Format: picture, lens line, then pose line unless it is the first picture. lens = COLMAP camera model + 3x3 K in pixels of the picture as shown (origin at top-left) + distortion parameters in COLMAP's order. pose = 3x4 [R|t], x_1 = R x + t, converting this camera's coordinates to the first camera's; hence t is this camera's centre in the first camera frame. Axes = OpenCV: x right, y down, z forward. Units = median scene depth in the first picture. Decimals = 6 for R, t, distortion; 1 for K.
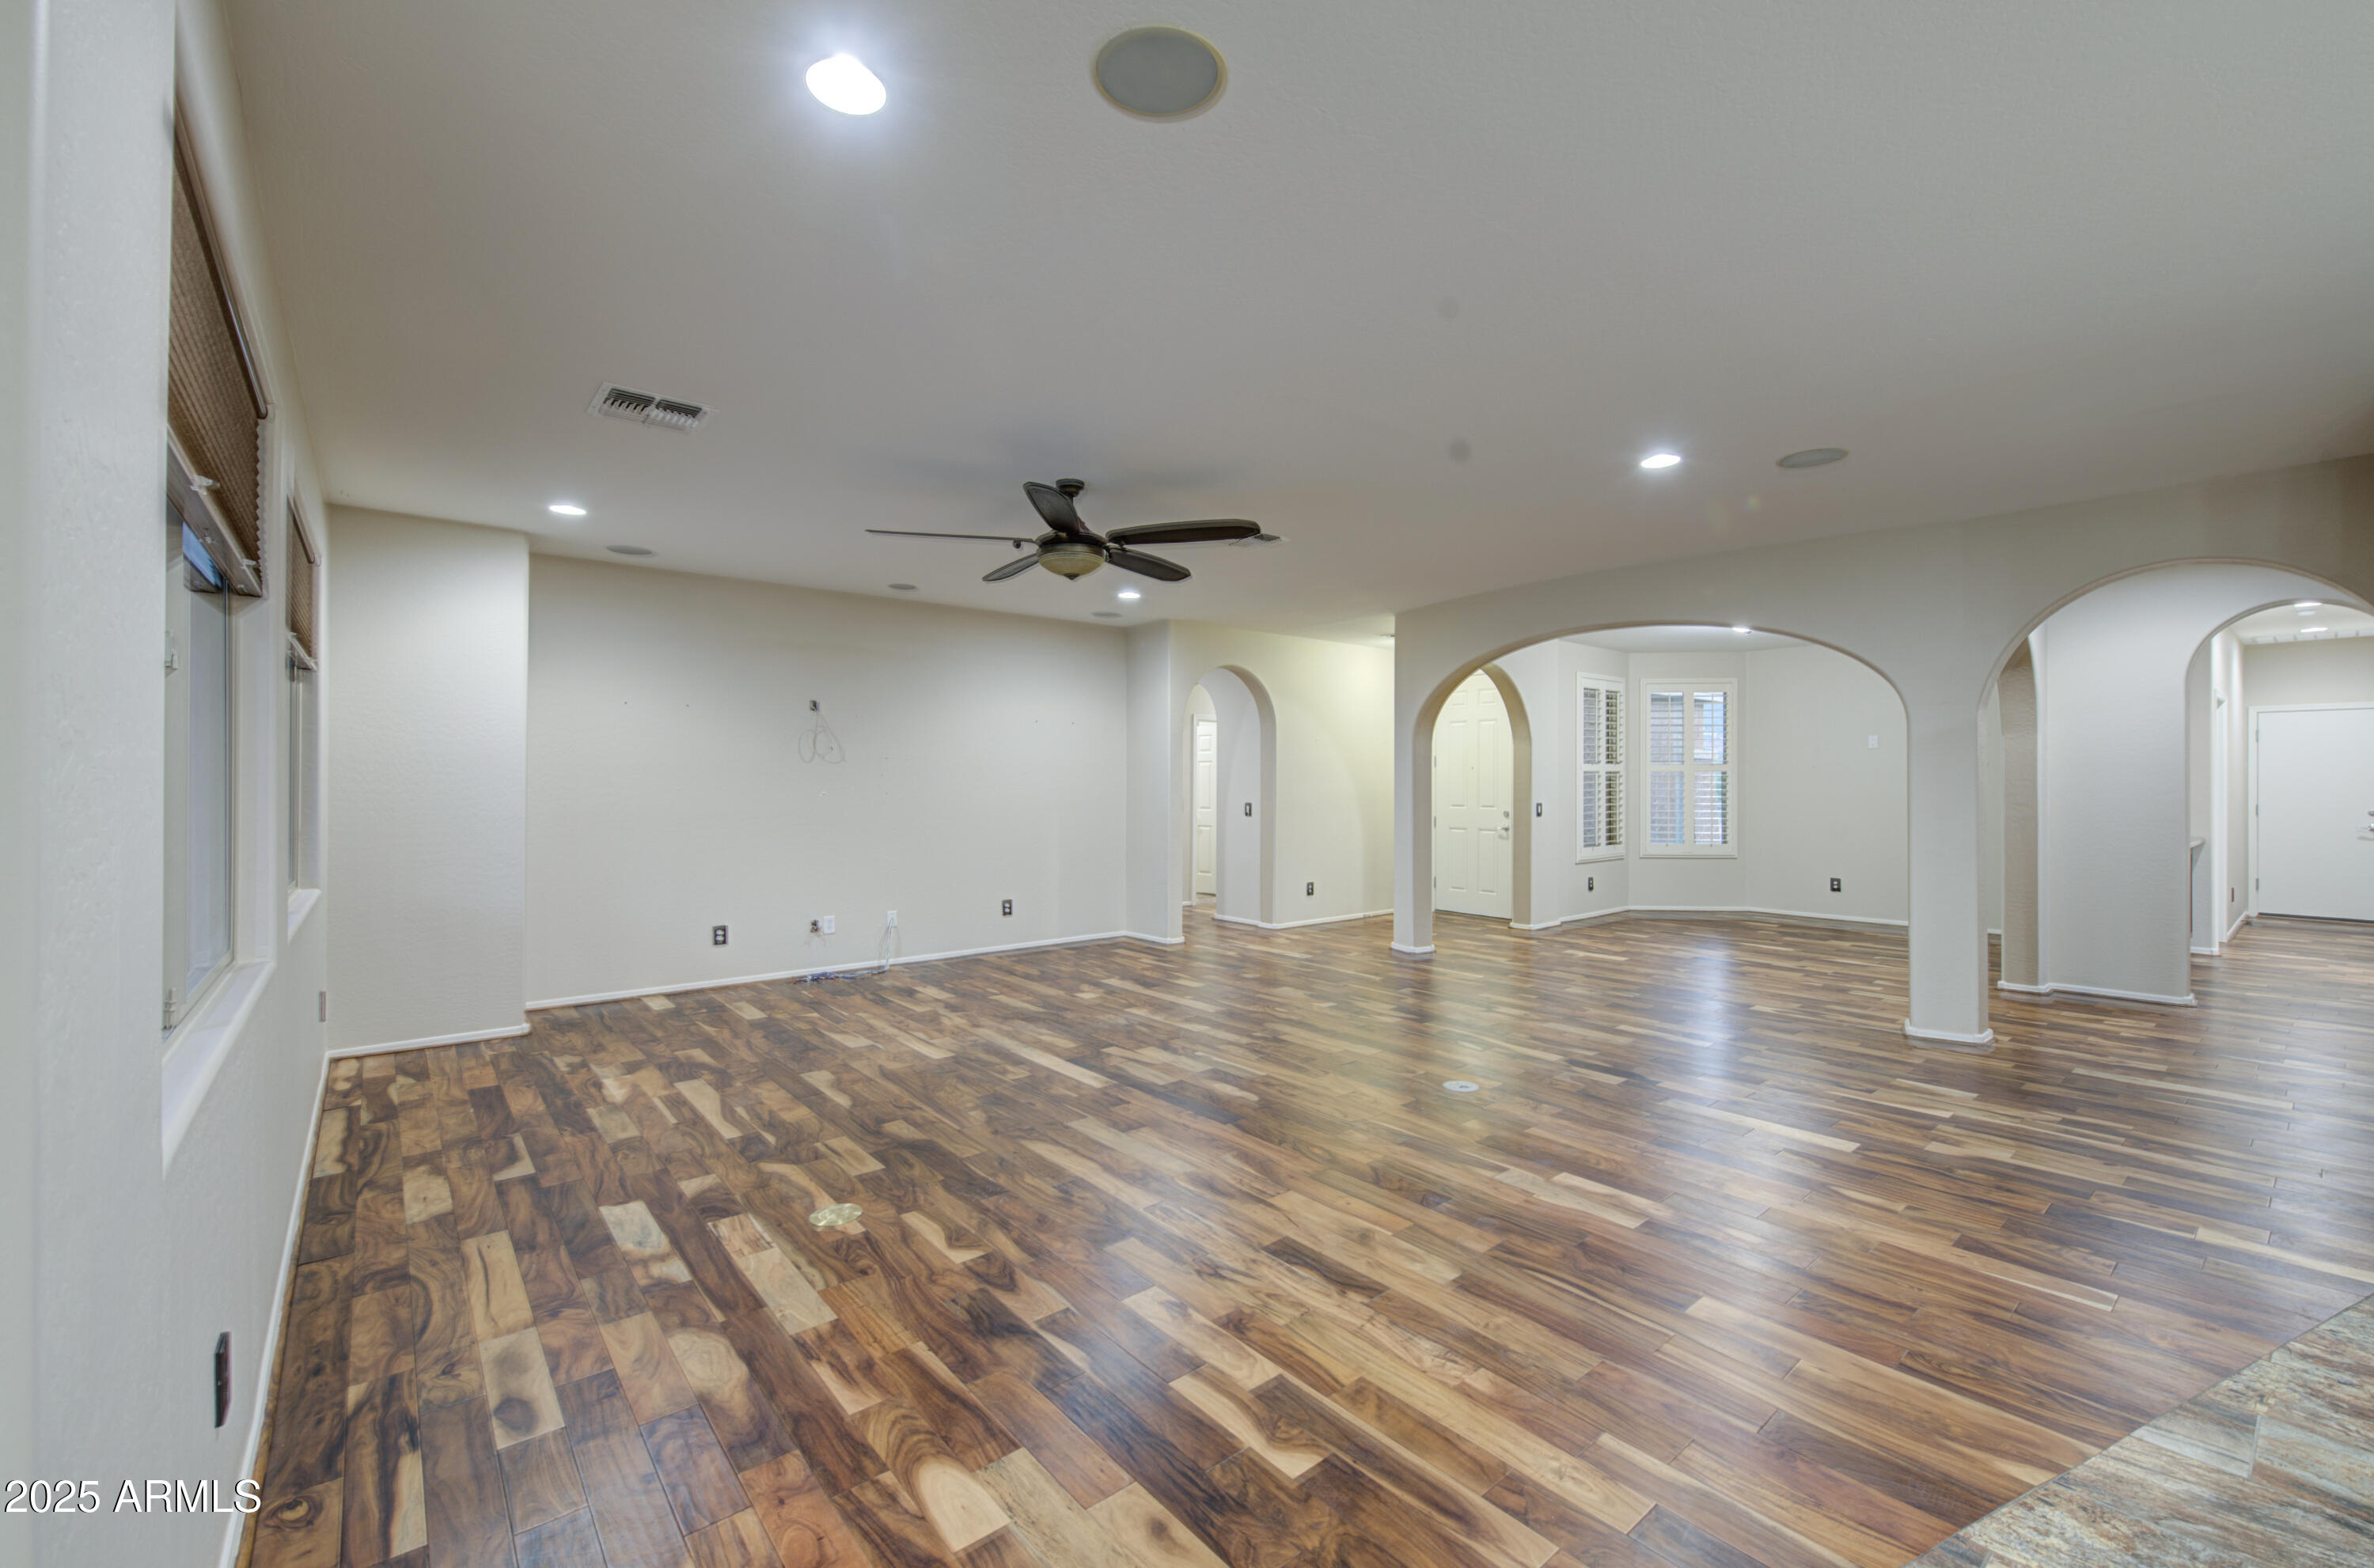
lens RADIAL K [[982.0, 0, 1187.0], [0, 982.0, 784.0], [0, 0, 1]] dist [-0.000422, -0.000067]
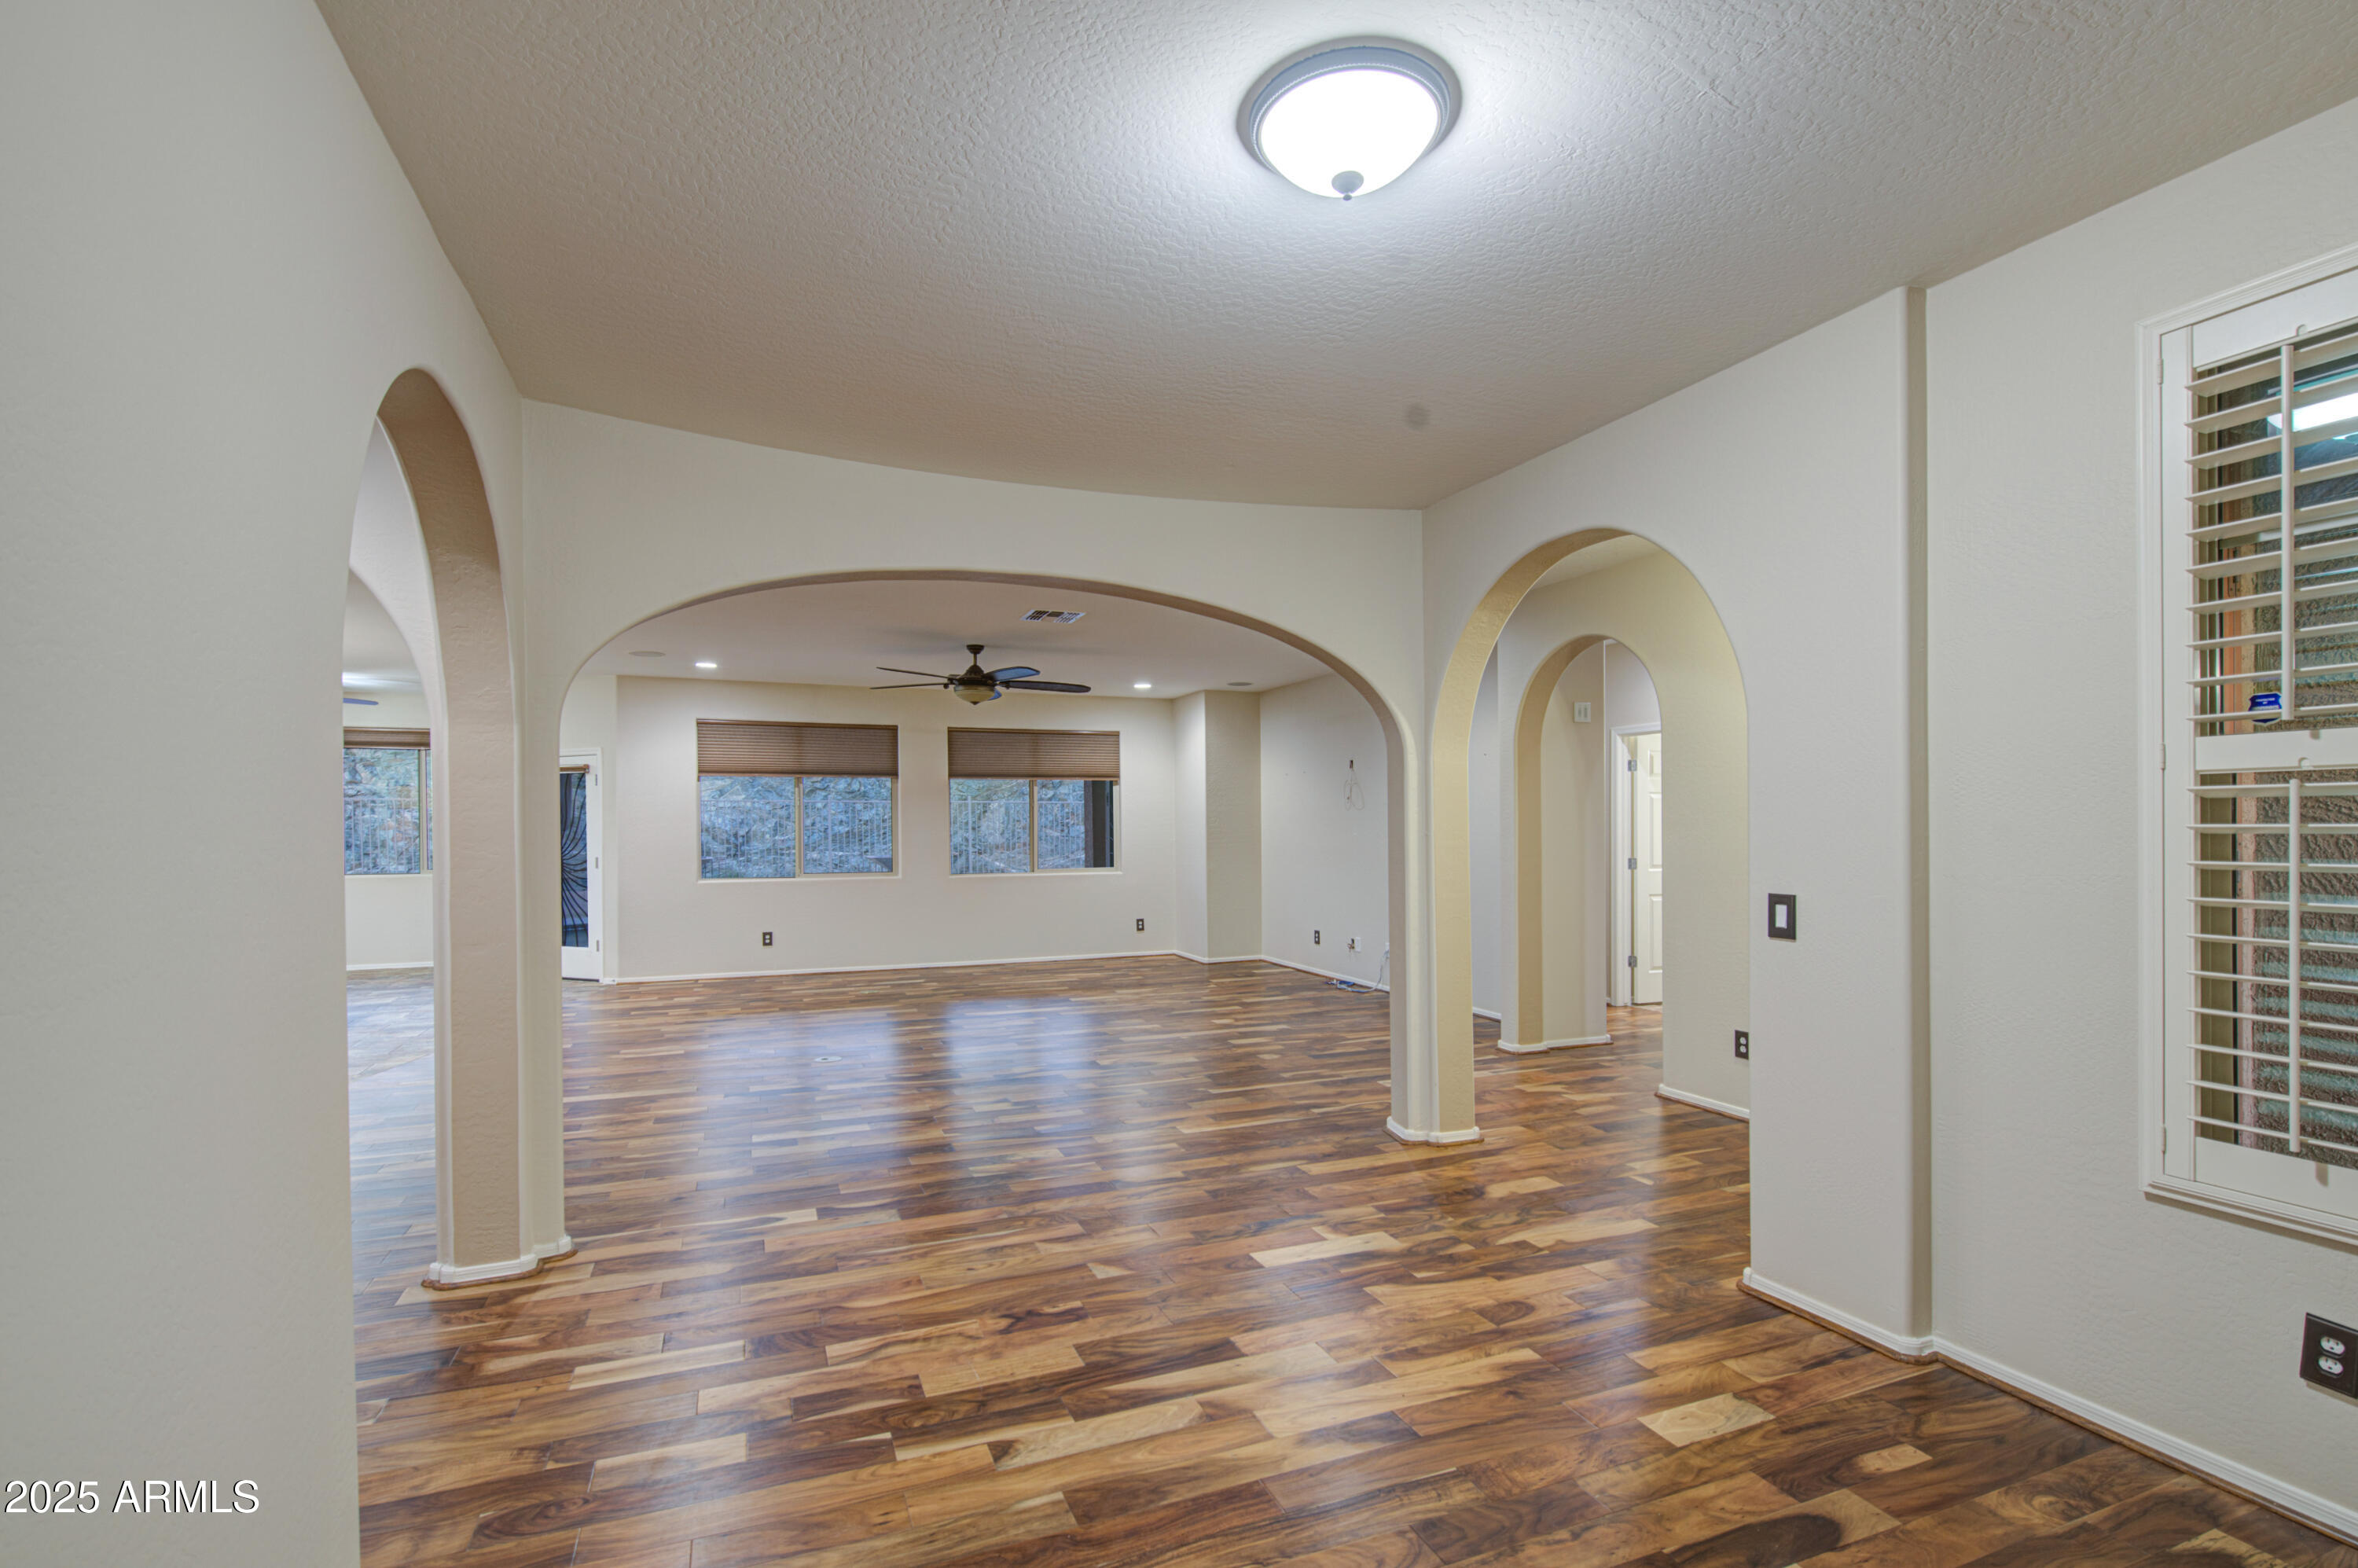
lens RADIAL K [[1052.5, 0, 1175.8], [0, 1052.5, 829.4], [0, 0, 1]] dist [-0.000095, -0.000023]
pose [[-0.289905, 0.004013, -0.957047, 1.419308], [0.002048, 0.999992, 0.003573, -0.005711], [0.957053, -0.000924, -0.289911, 1.773187]]
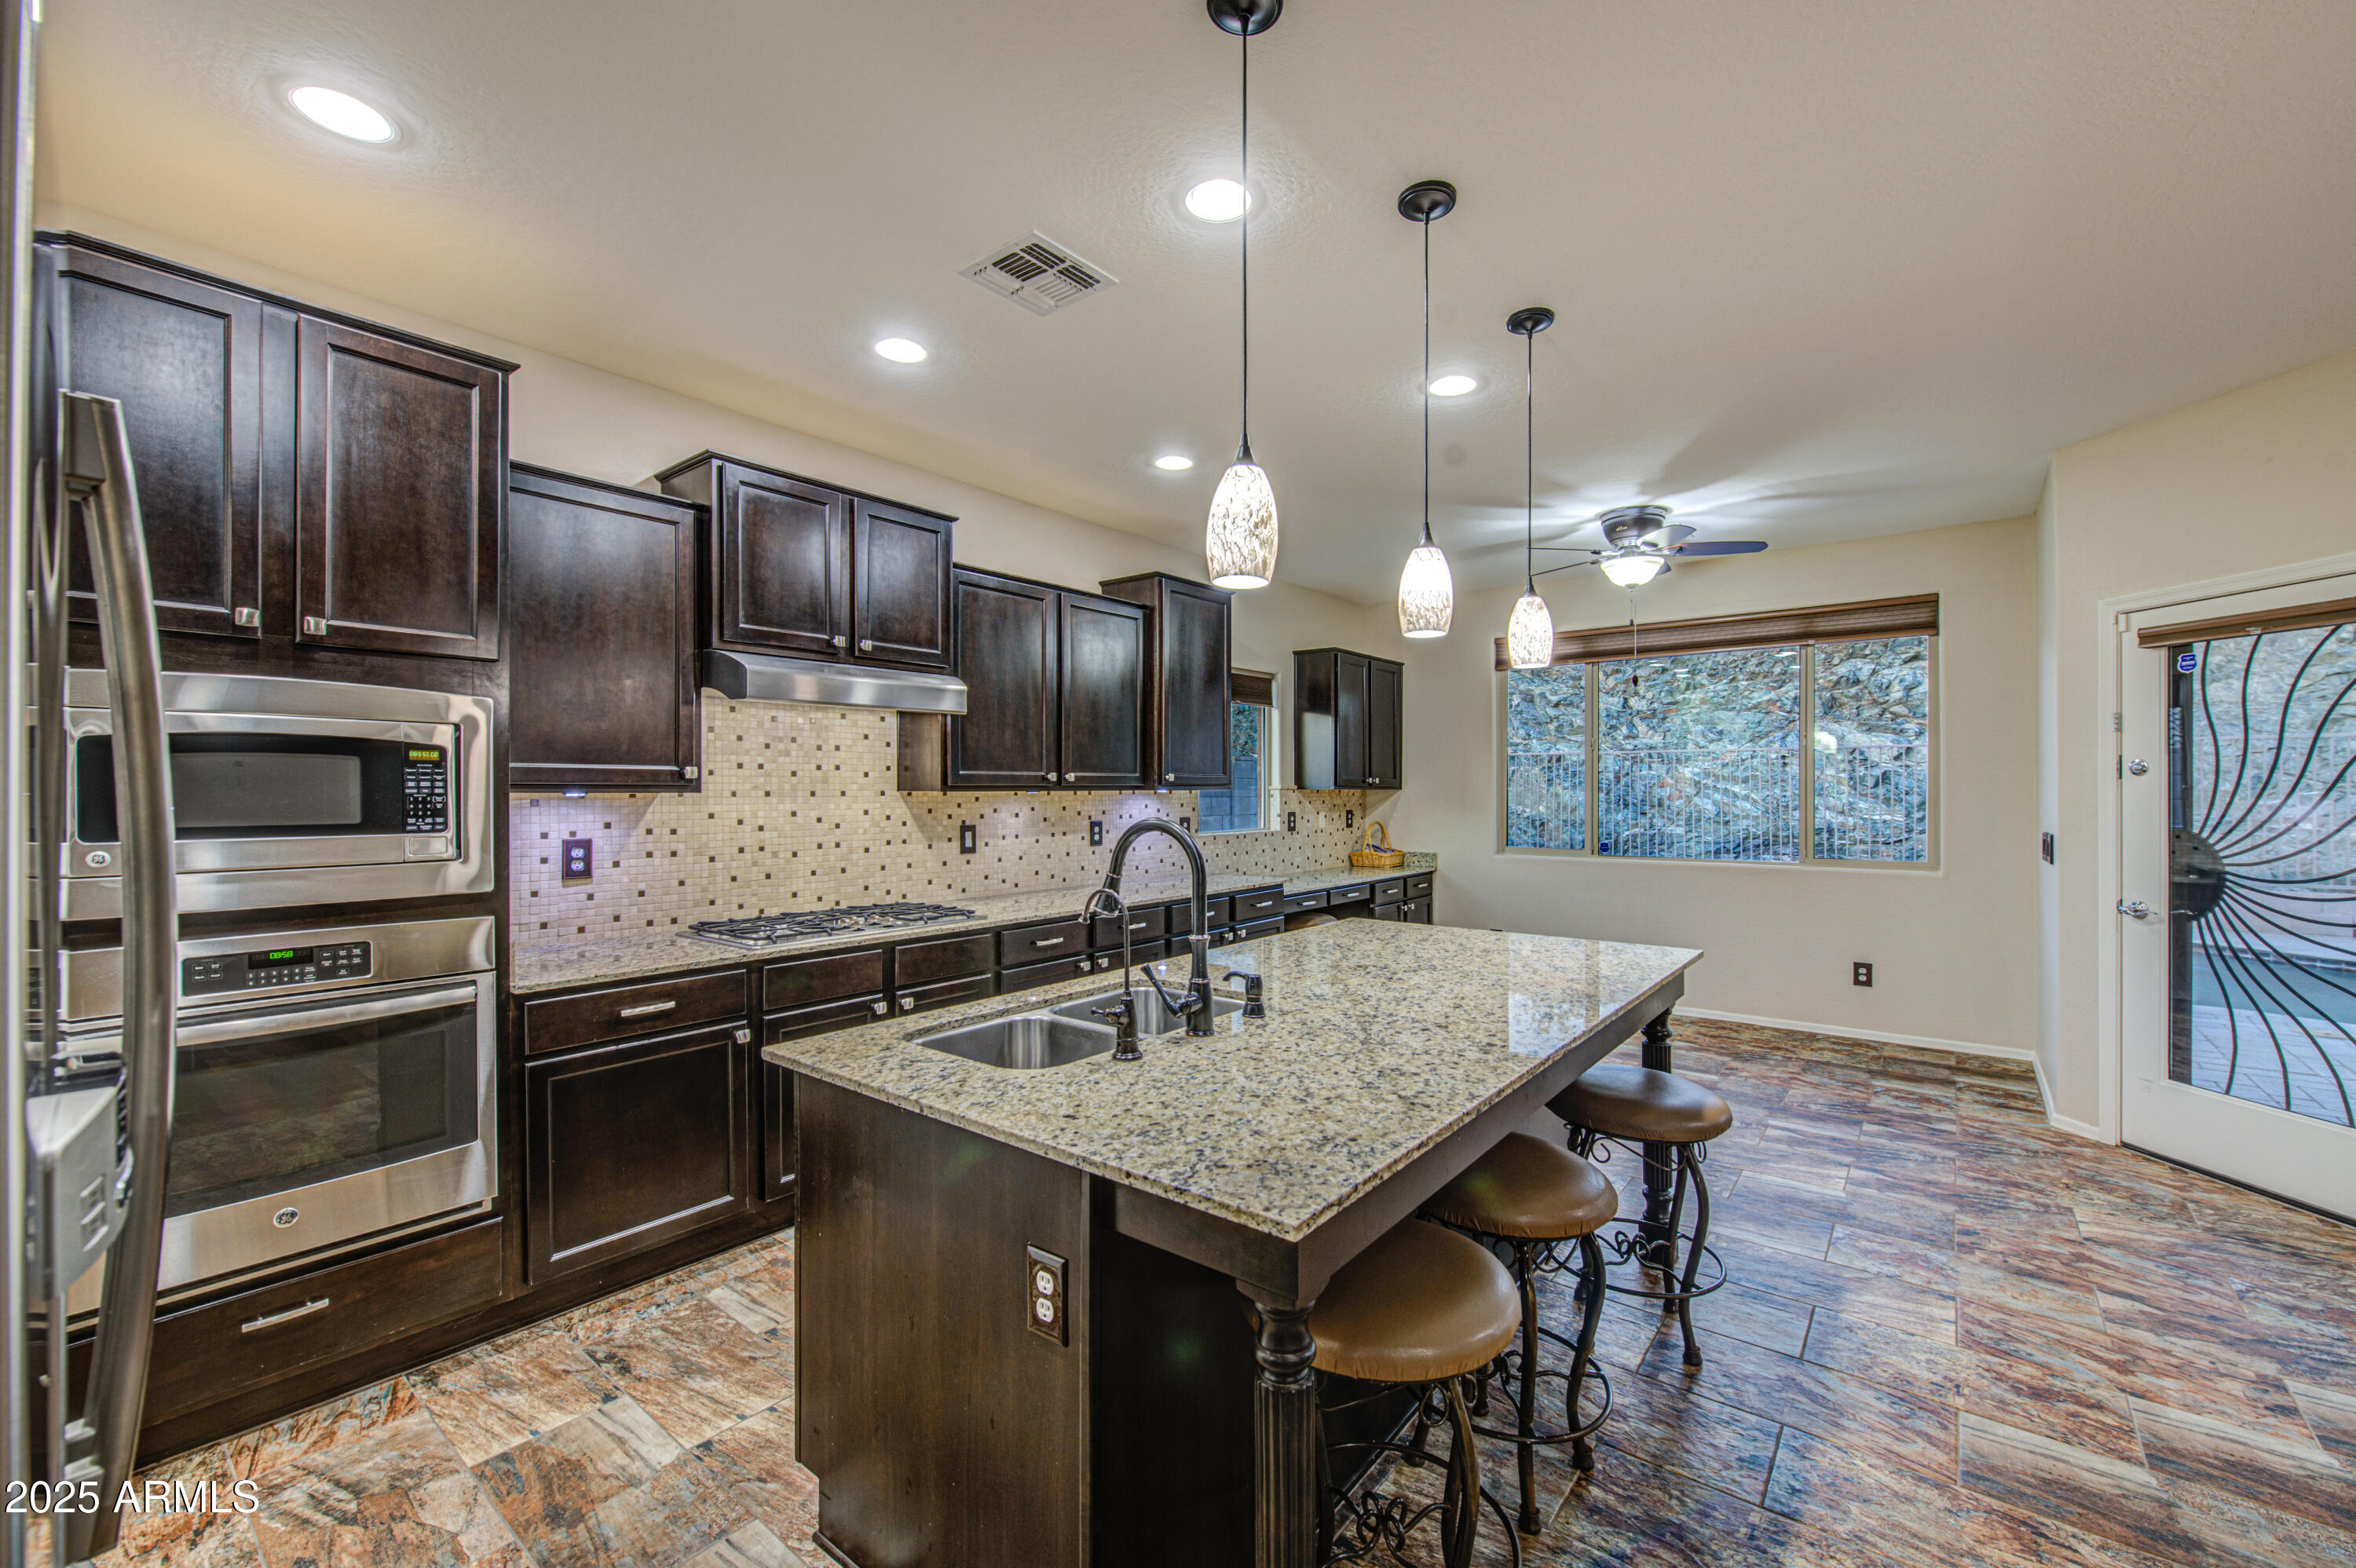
lens RADIAL K [[953.7, 0, 1195.5], [0, 953.7, 789.0], [0, 0, 1]] dist [-0.000958, -0.000517]
pose [[-0.976395, 0.002912, -0.215972, 0.694086], [0.002409, 0.999994, 0.002592, -0.002396], [0.215978, 0.002011, -0.976396, 0.518653]]
